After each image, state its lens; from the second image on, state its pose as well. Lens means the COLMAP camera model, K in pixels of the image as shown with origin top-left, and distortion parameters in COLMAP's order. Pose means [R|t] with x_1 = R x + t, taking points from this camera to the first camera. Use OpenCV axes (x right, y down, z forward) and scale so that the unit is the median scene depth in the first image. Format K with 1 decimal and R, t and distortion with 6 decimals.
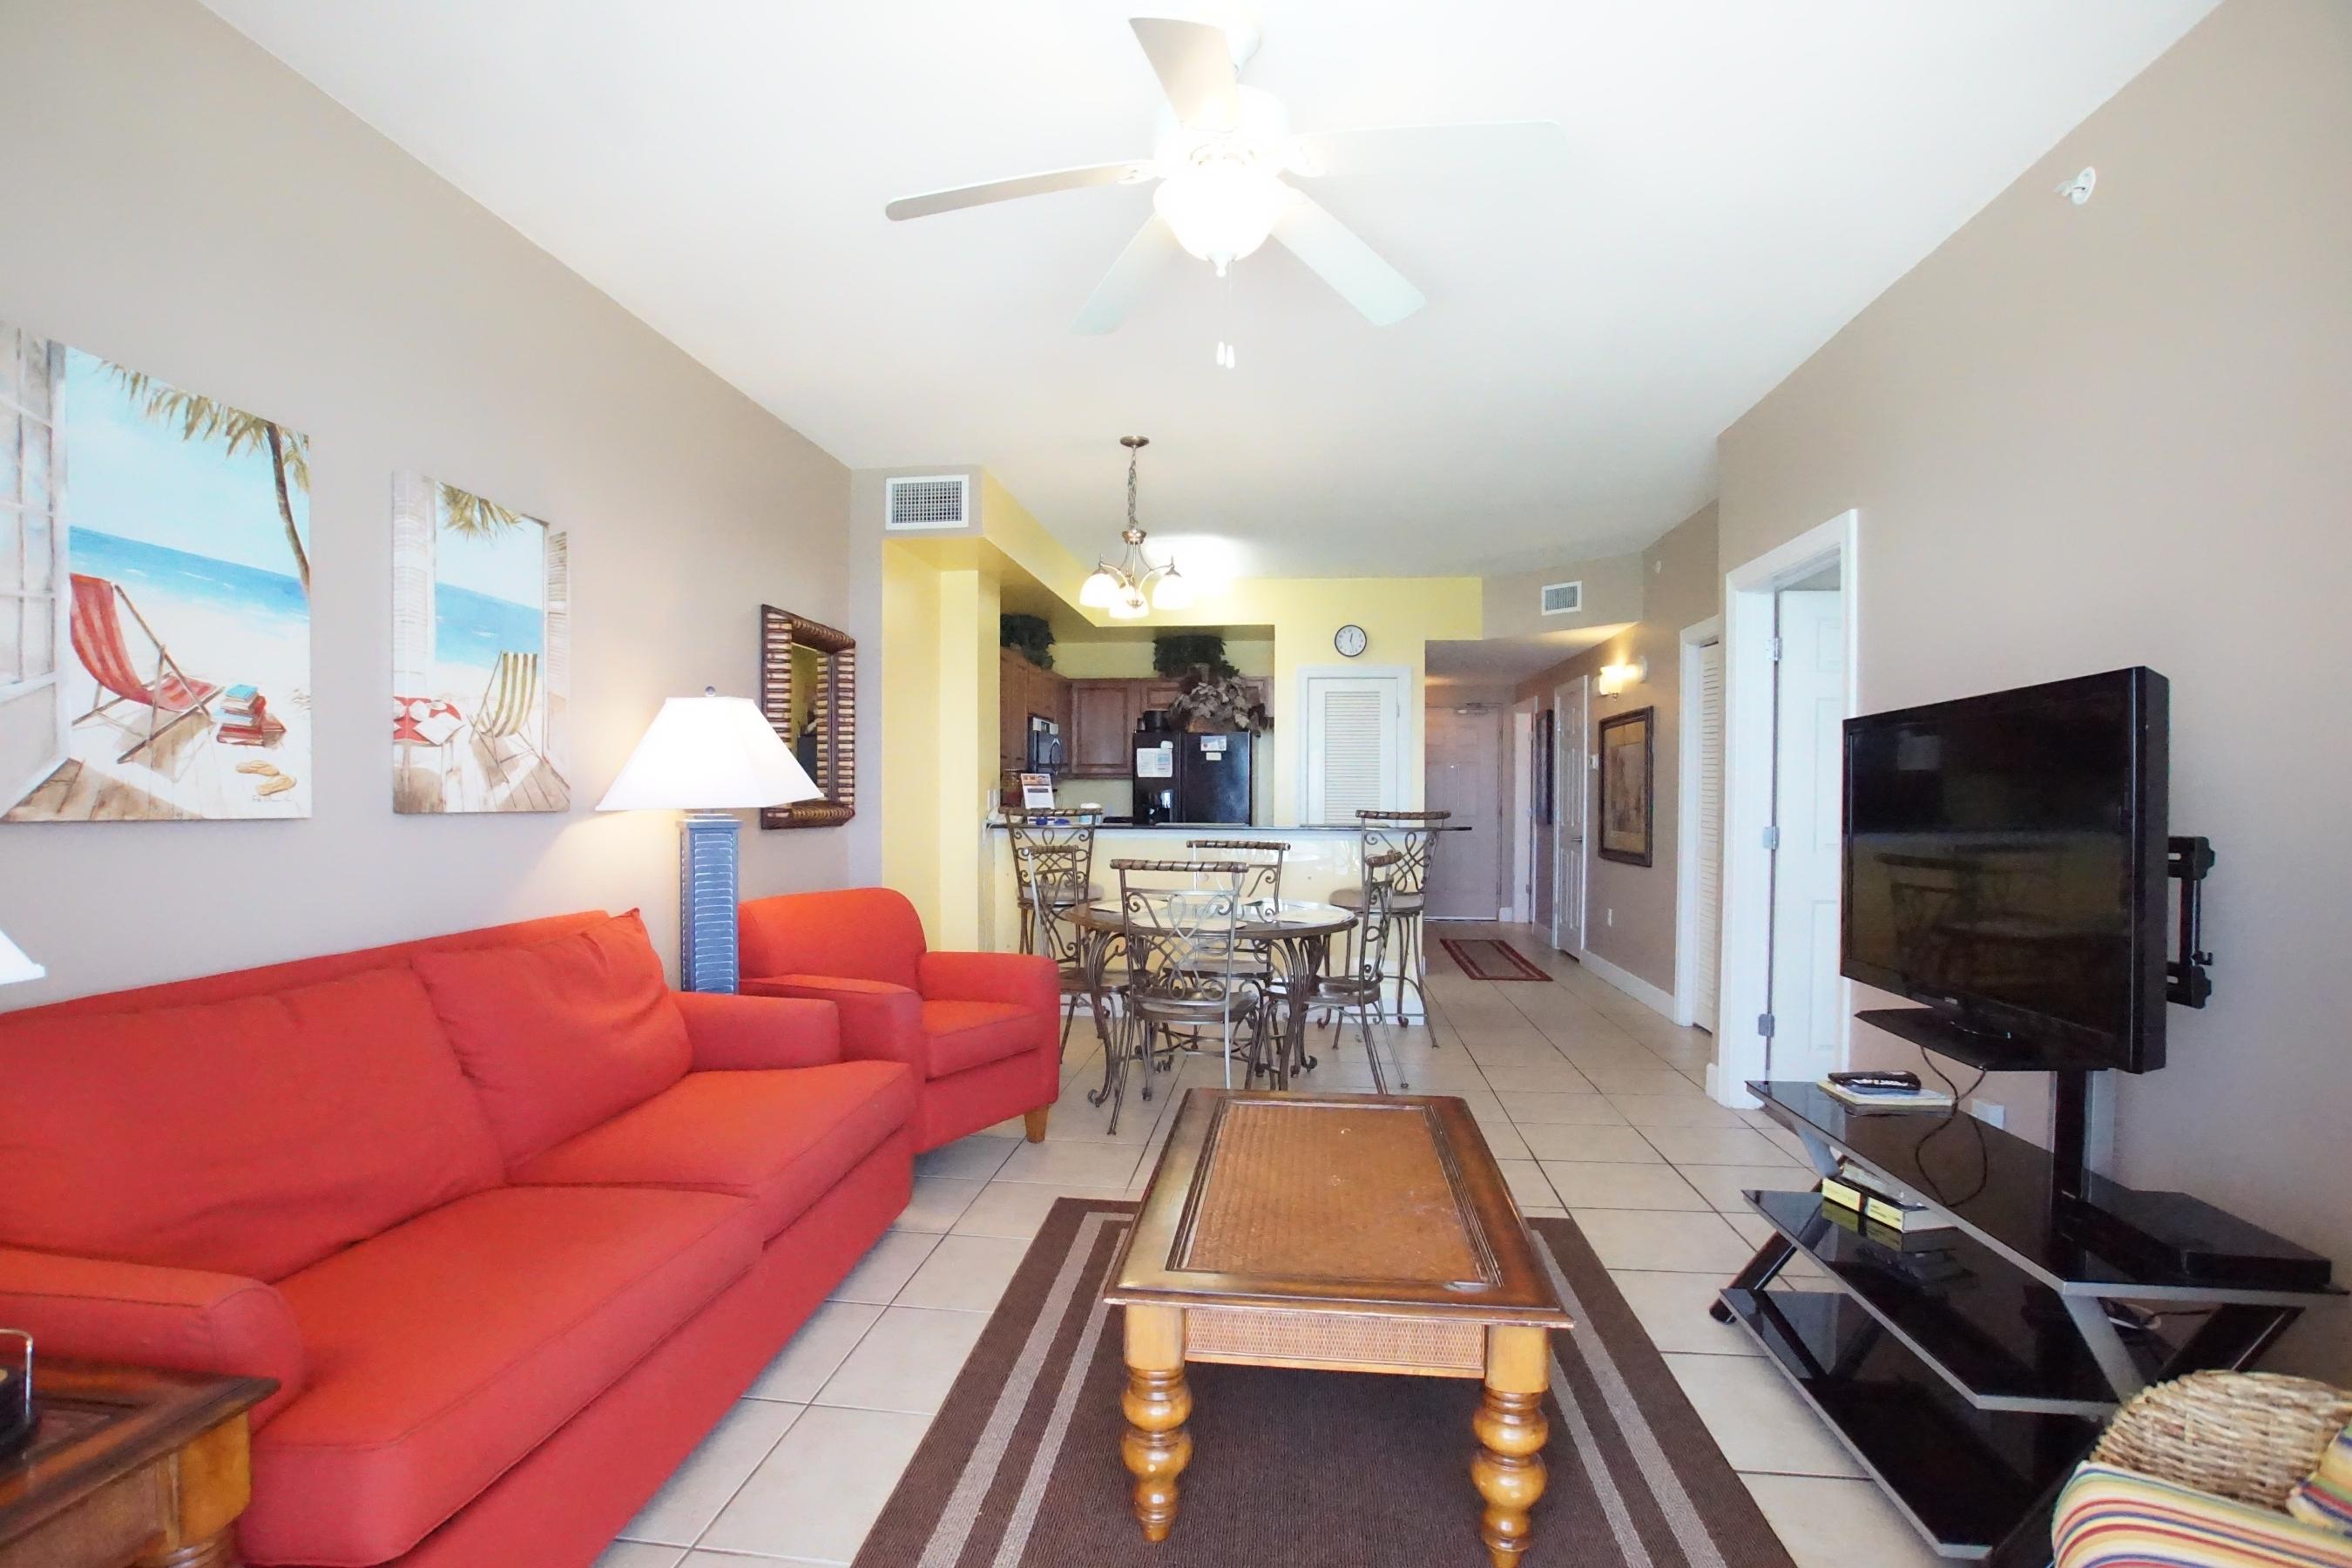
lens RADIAL K [[1134.6, 0, 1163.6], [0, 1134.6, 818.3], [0, 0, 1]] dist [-0.063908, 0.029502]
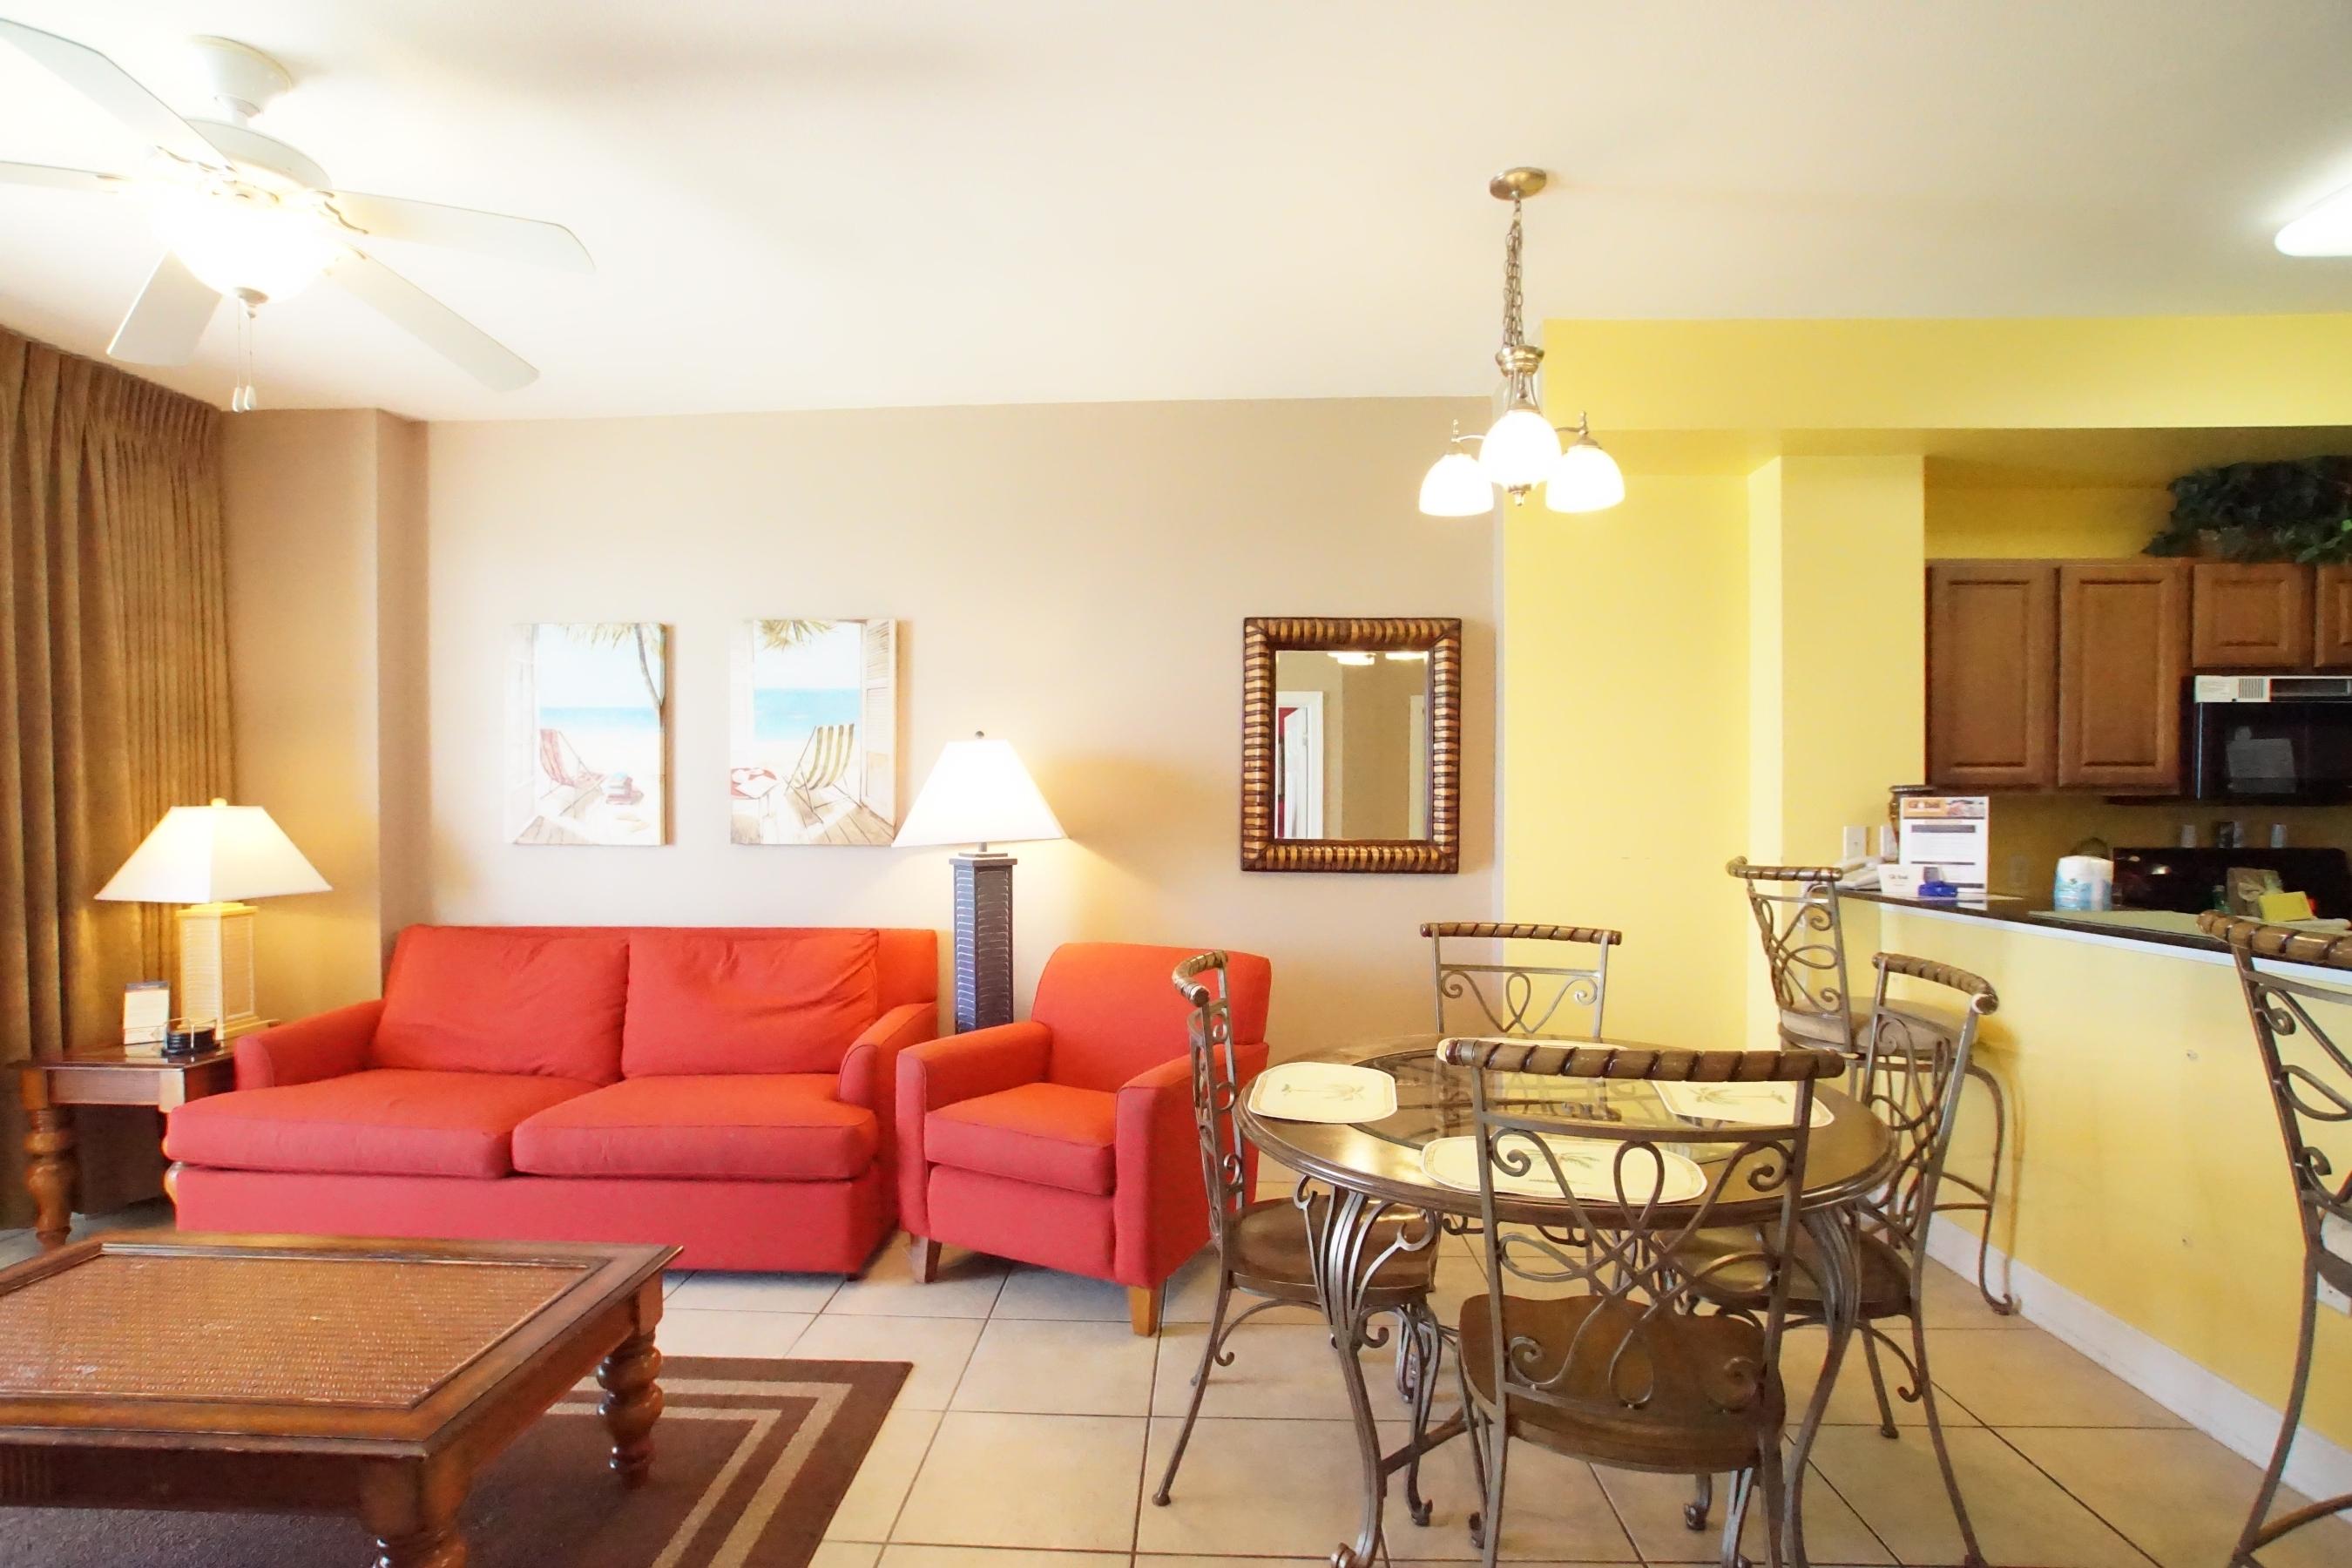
lens RADIAL K [[1134.6, 0, 1161.7], [0, 1134.6, 823.8], [0, 0, 1]] dist [-0.063908, 0.029502]
pose [[0.069251, 0.014704, -0.997491, 0.798175], [-0.019504, 0.999720, 0.013383, -0.056911], [0.997409, 0.018528, 0.069518, 1.303328]]
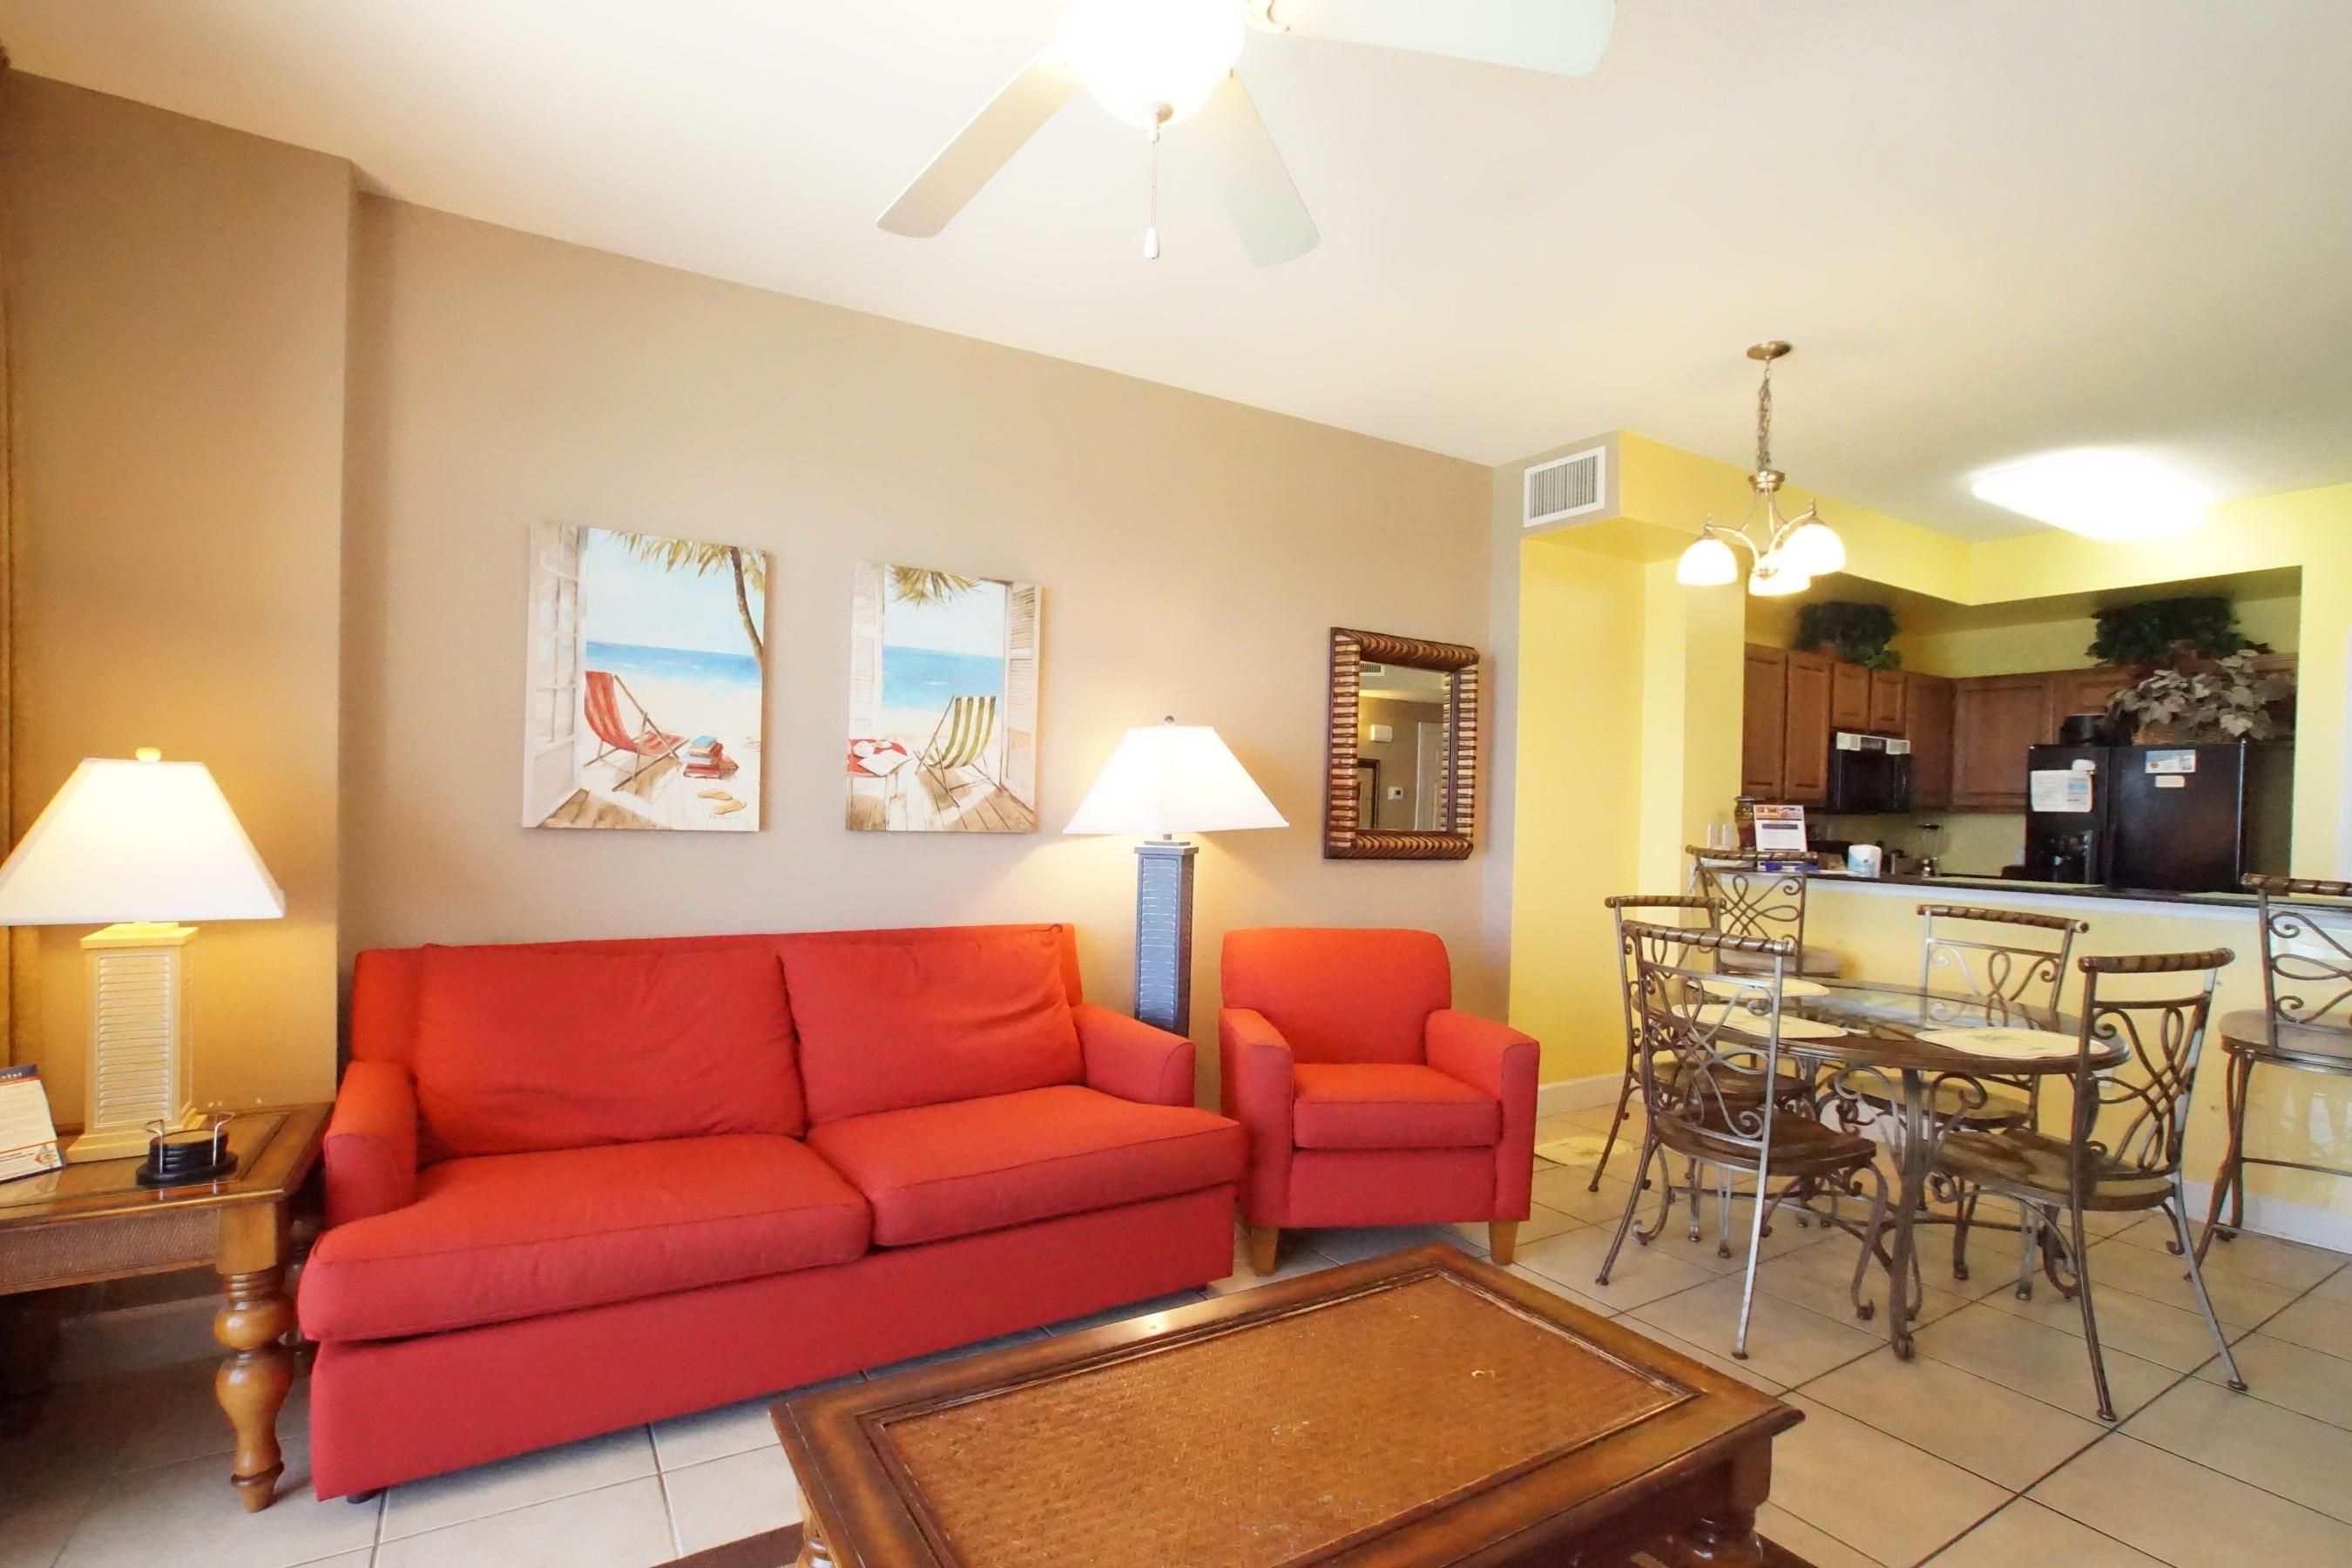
lens RADIAL K [[1134.6, 0, 1167.1], [0, 1134.6, 826.2], [0, 0, 1]] dist [-0.063908, 0.029502]
pose [[0.619755, 0.026660, -0.784343, 0.491797], [-0.038332, 0.999258, 0.003677, -0.024295], [0.783859, 0.027787, 0.620317, 0.421968]]
